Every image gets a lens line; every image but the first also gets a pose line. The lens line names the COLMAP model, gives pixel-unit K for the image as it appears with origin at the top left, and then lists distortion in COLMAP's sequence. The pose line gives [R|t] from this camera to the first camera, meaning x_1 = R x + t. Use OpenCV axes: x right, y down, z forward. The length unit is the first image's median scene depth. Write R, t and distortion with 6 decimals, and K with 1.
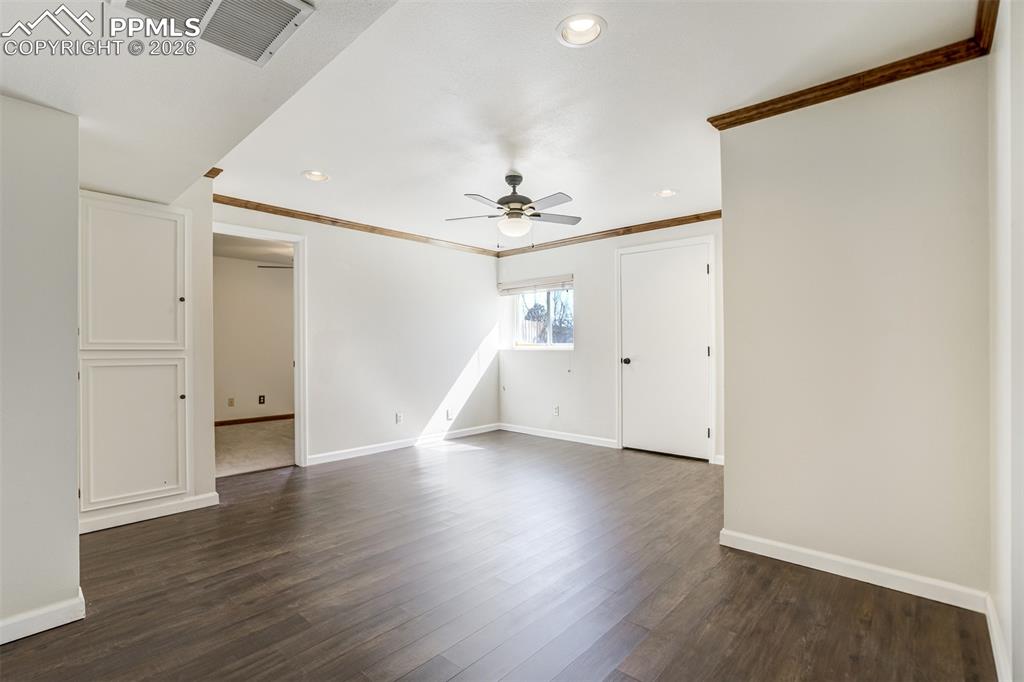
lens RADIAL K [[471.5, 0, 505.4], [0, 471.5, 344.4], [0, 0, 1]] dist [-0.003398, 0.000544]
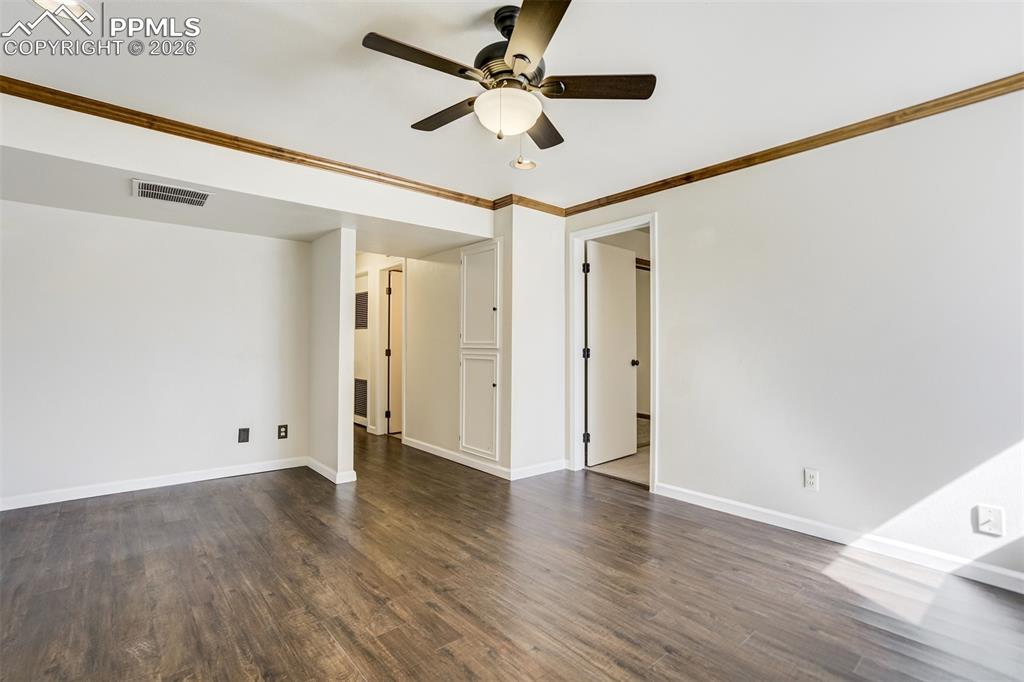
lens RADIAL K [[471.5, 0, 504.9], [0, 471.5, 345.2], [0, 0, 1]] dist [-0.003398, 0.000544]
pose [[-0.135960, -0.004363, -0.990705, 0.581852], [0.003429, 0.999982, -0.004875, 0.009023], [0.990708, -0.004060, -0.135943, 1.198897]]
